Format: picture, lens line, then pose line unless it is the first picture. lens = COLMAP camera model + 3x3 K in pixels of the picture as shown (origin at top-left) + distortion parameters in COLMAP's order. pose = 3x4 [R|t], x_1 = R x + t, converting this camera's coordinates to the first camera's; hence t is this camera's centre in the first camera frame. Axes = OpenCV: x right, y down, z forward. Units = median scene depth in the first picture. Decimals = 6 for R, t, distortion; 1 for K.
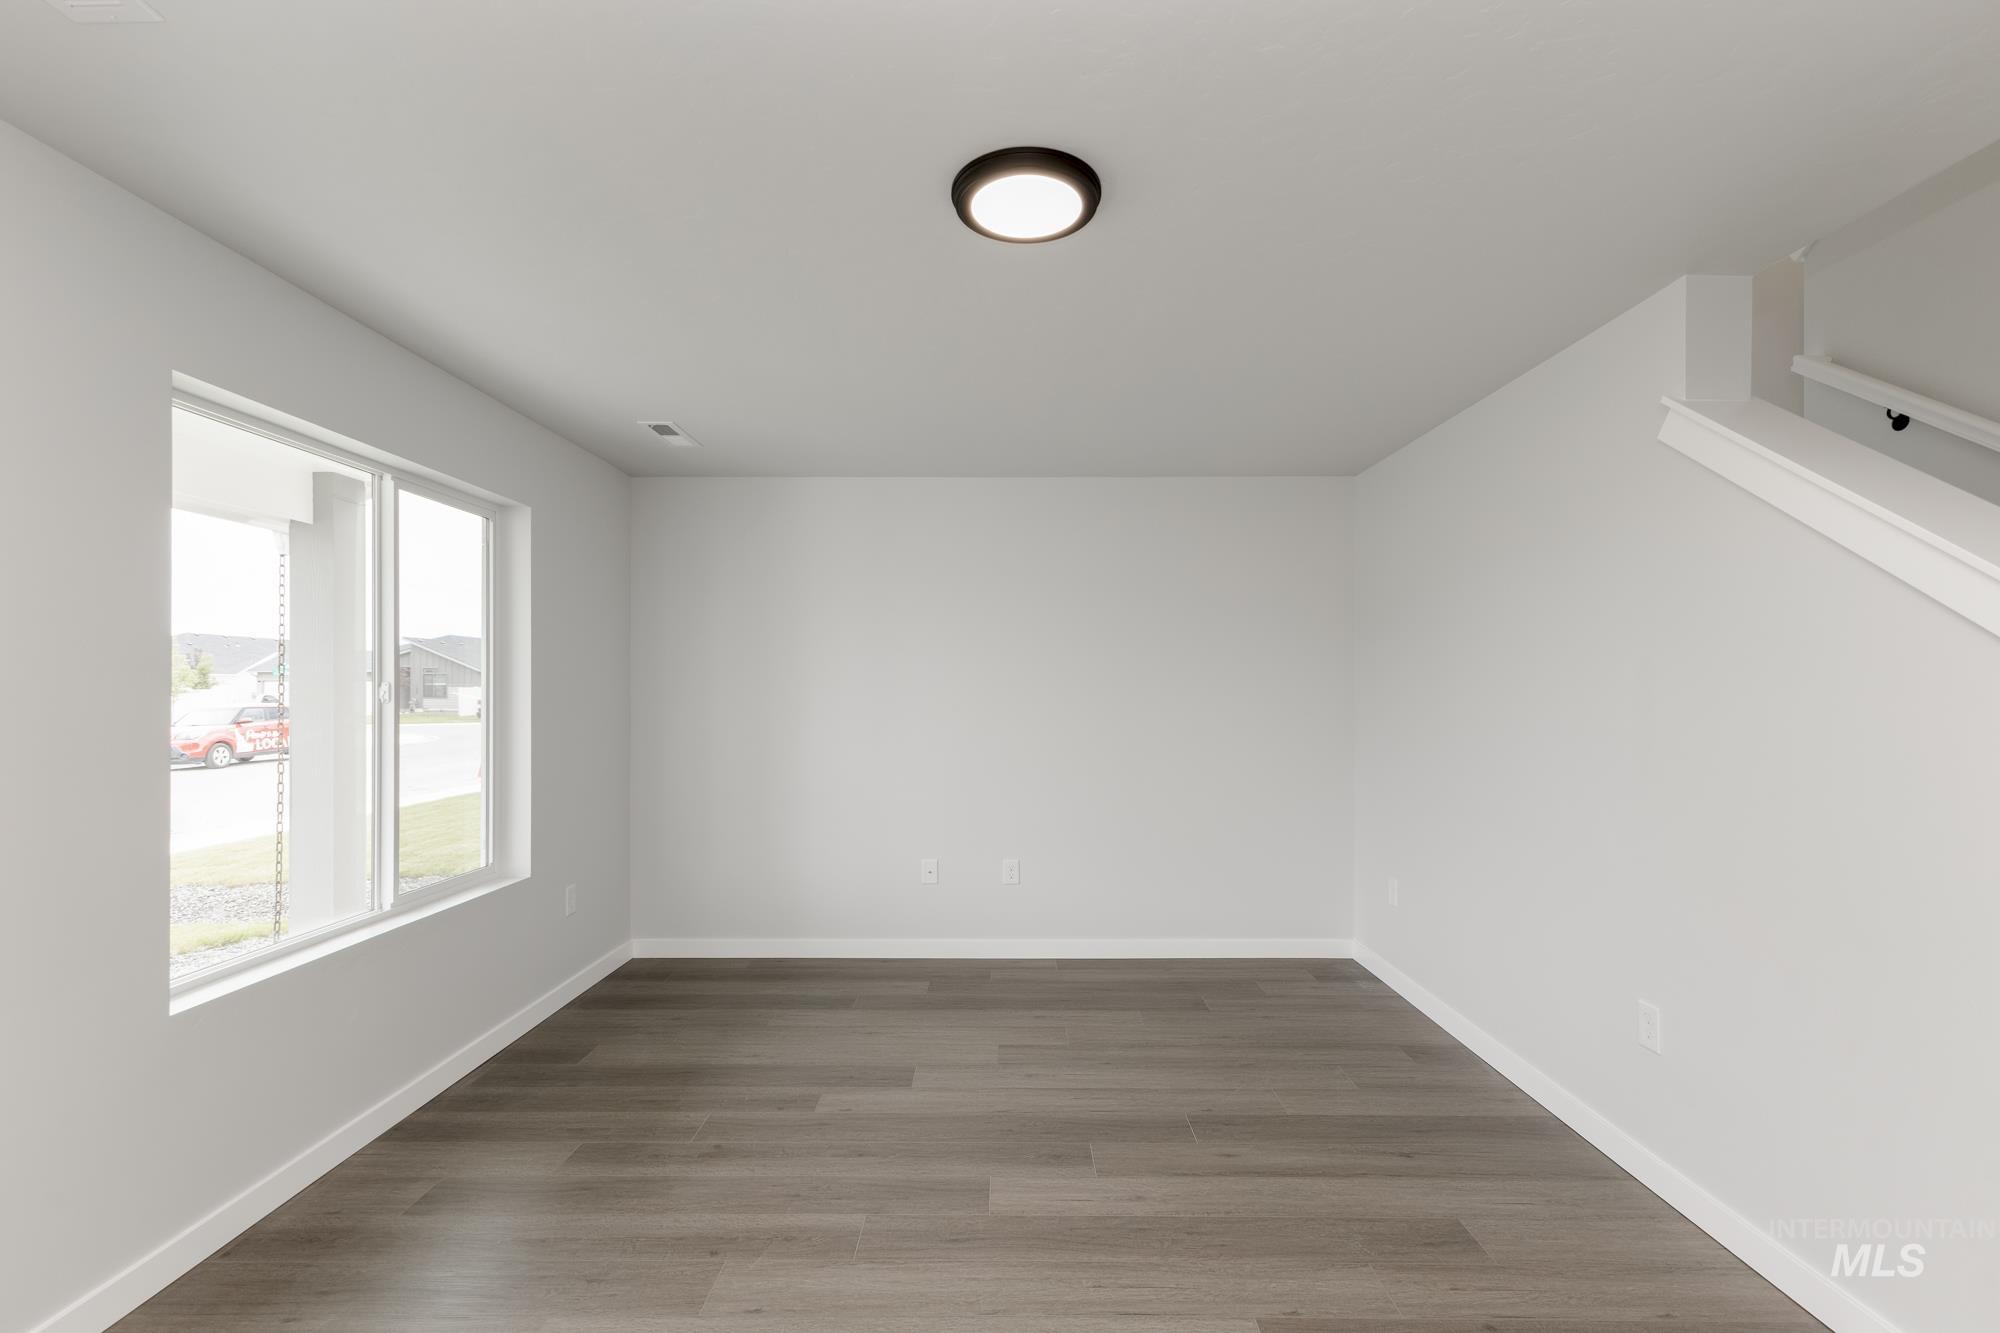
lens RADIAL K [[880.2, 0, 1002.1], [0, 880.2, 684.2], [0, 0, 1]] dist [0.013453, -0.002435]
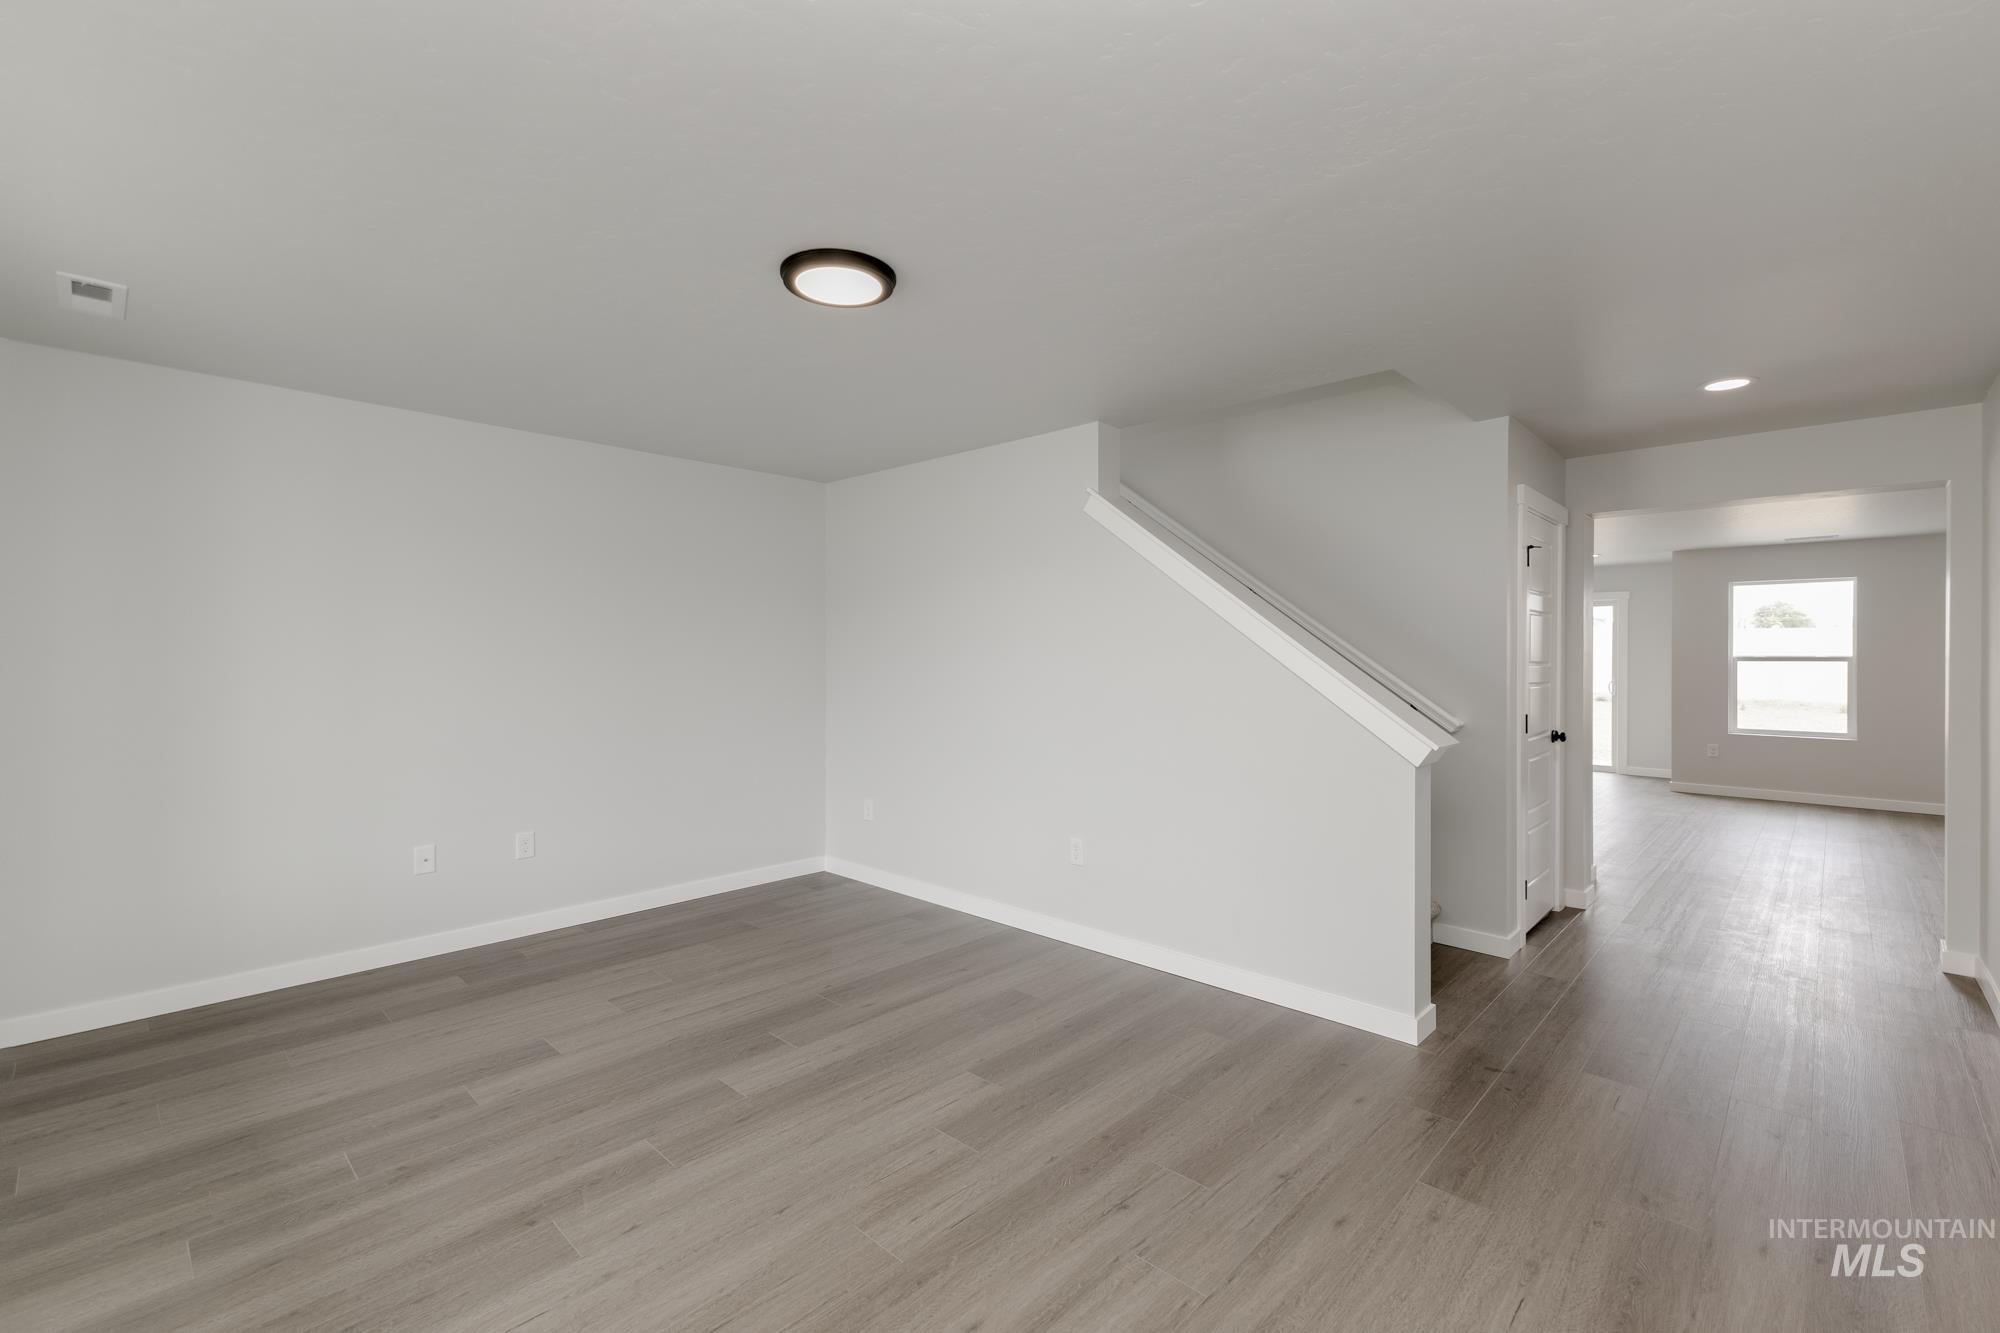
lens RADIAL K [[880.2, 0, 1012.1], [0, 880.2, 653.8], [0, 0, 1]] dist [0.013453, -0.002435]
pose [[0.677662, 0.000826, 0.735373, -0.466977], [-0.007088, 0.999960, 0.005409, -0.004031], [-0.735339, -0.008878, 0.677641, -0.044957]]
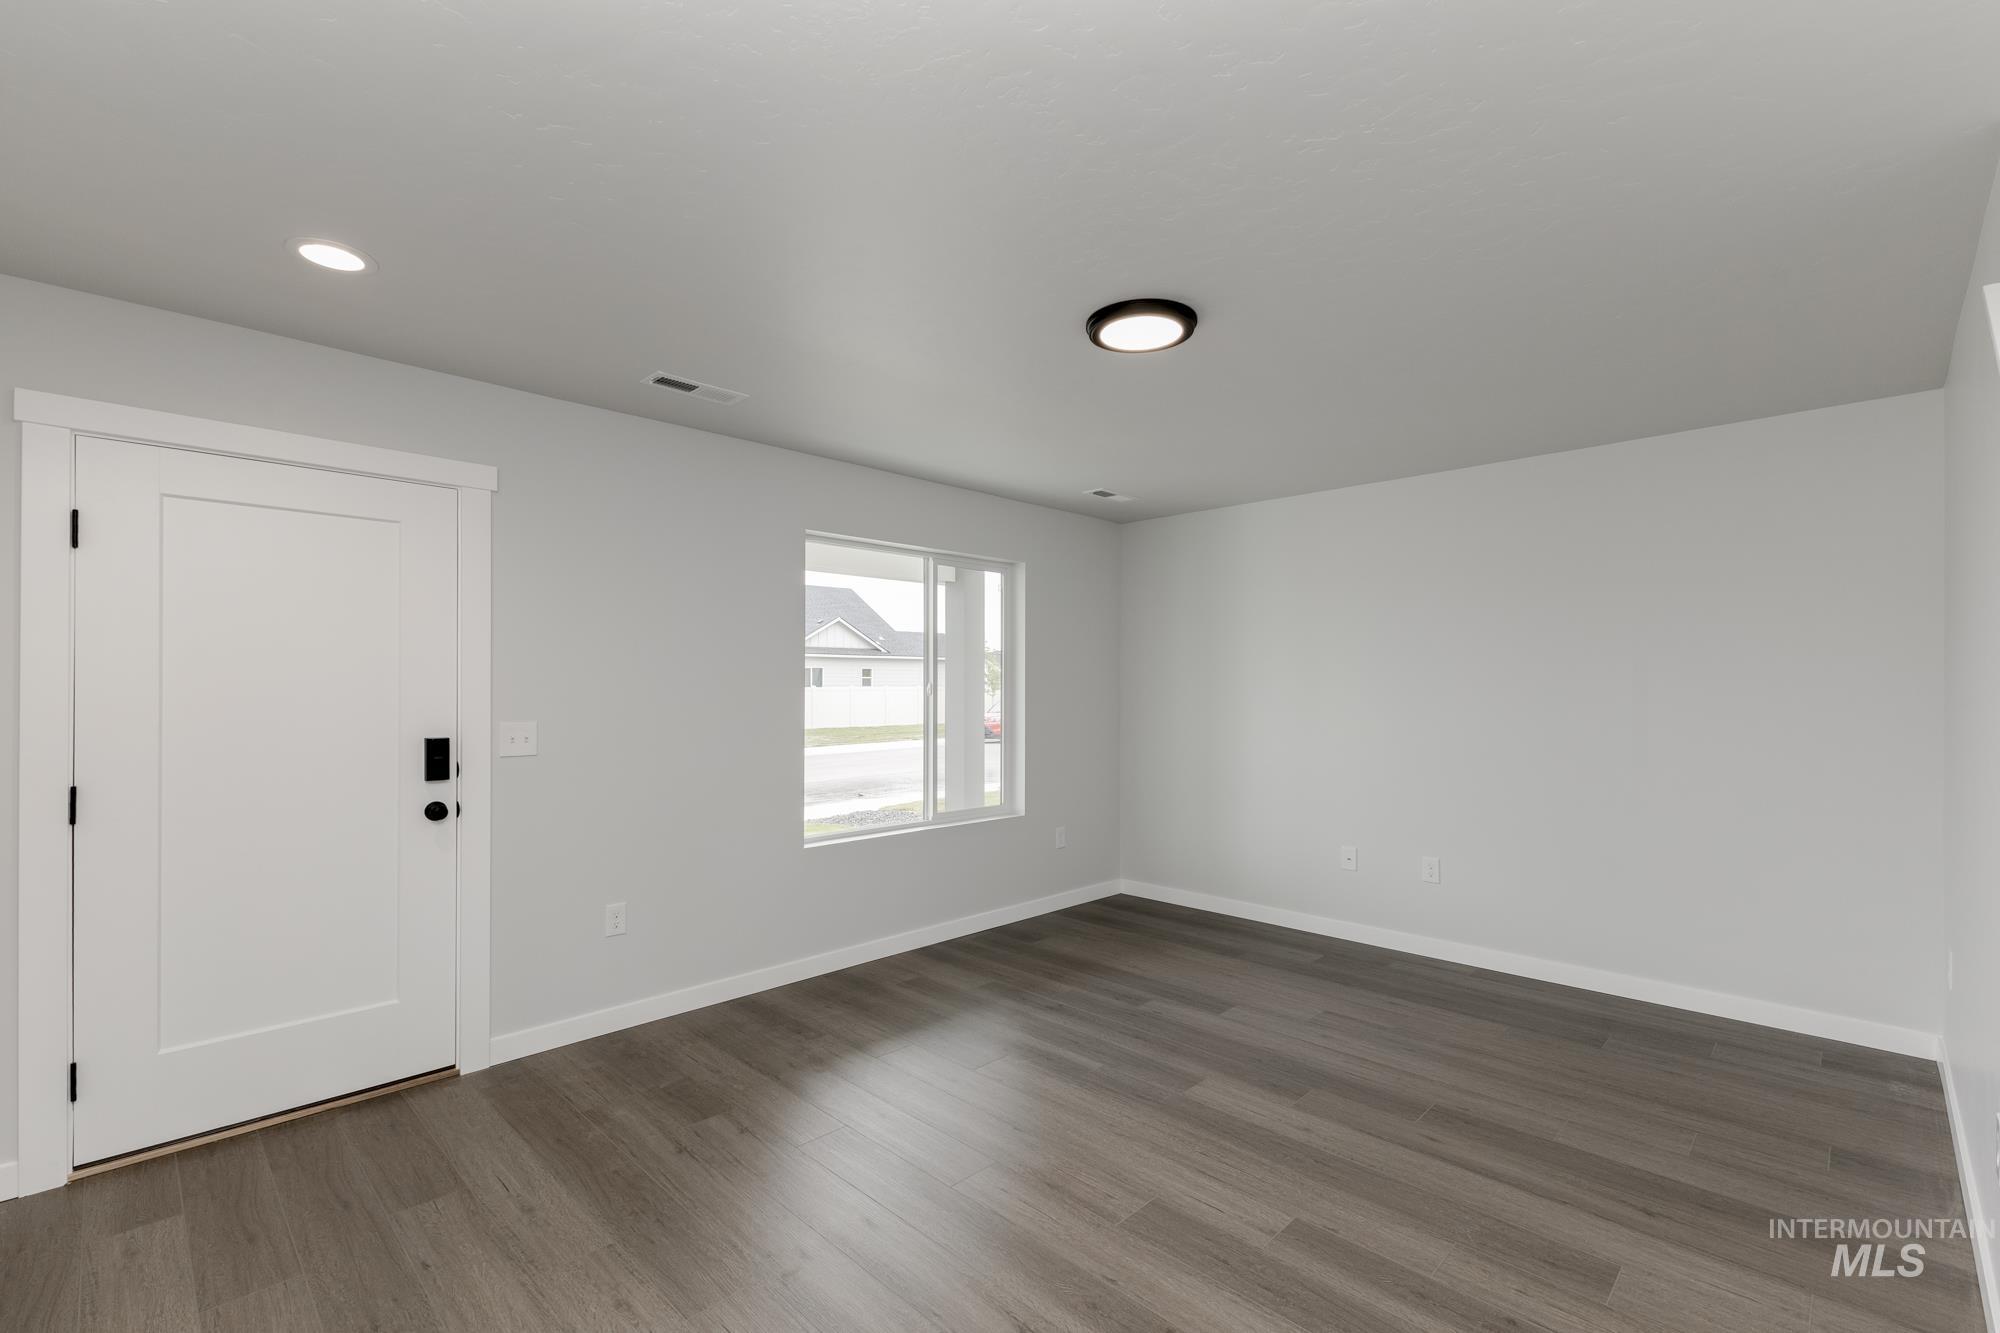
lens RADIAL K [[880.2, 0, 987.6], [0, 880.2, 680.1], [0, 0, 1]] dist [0.013453, -0.002435]
pose [[0.705049, -0.006447, -0.709130, 0.508821], [0.006889, 0.999974, -0.002242, -0.003500], [0.709126, -0.003305, 0.705075, -0.078065]]
